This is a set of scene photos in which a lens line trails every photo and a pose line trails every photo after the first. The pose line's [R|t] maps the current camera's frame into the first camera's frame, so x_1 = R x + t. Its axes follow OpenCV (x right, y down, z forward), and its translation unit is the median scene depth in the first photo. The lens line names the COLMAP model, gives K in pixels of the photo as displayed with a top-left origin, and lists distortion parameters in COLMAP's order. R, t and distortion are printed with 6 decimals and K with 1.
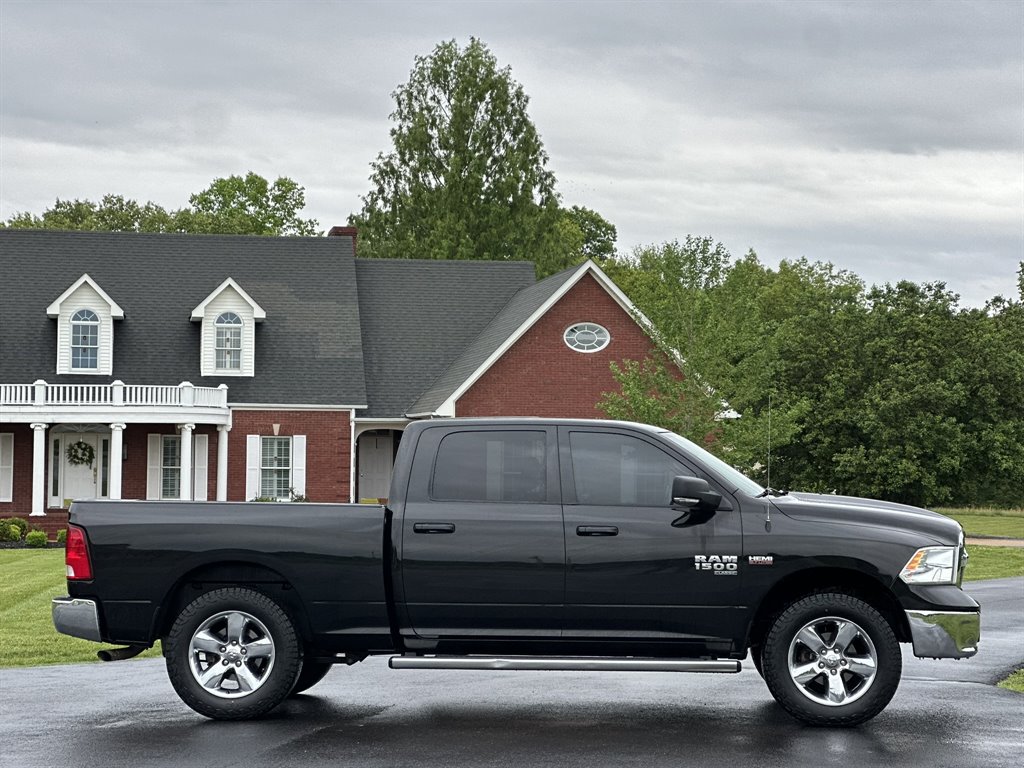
lens RADIAL K [[2308.5, 0, 512.0], [0, 2308.5, 384.0], [0, 0, 1]] dist [0.261130, -0.296223]
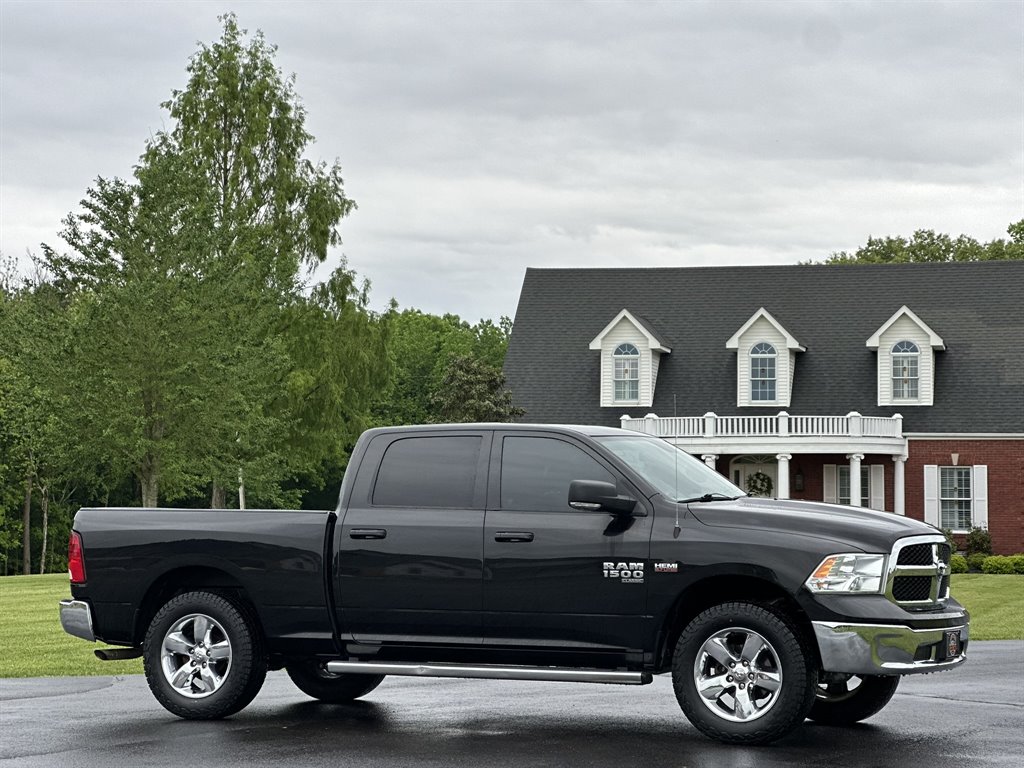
lens RADIAL K [[2308.5, 0, 512.0], [0, 2308.5, 384.0], [0, 0, 1]] dist [0.261130, -0.296223]
pose [[0.927819, -0.022882, -0.372327, 0.398342], [0.016807, 0.999668, -0.019554, 0.017475], [0.372651, 0.011885, 0.927896, 0.085929]]
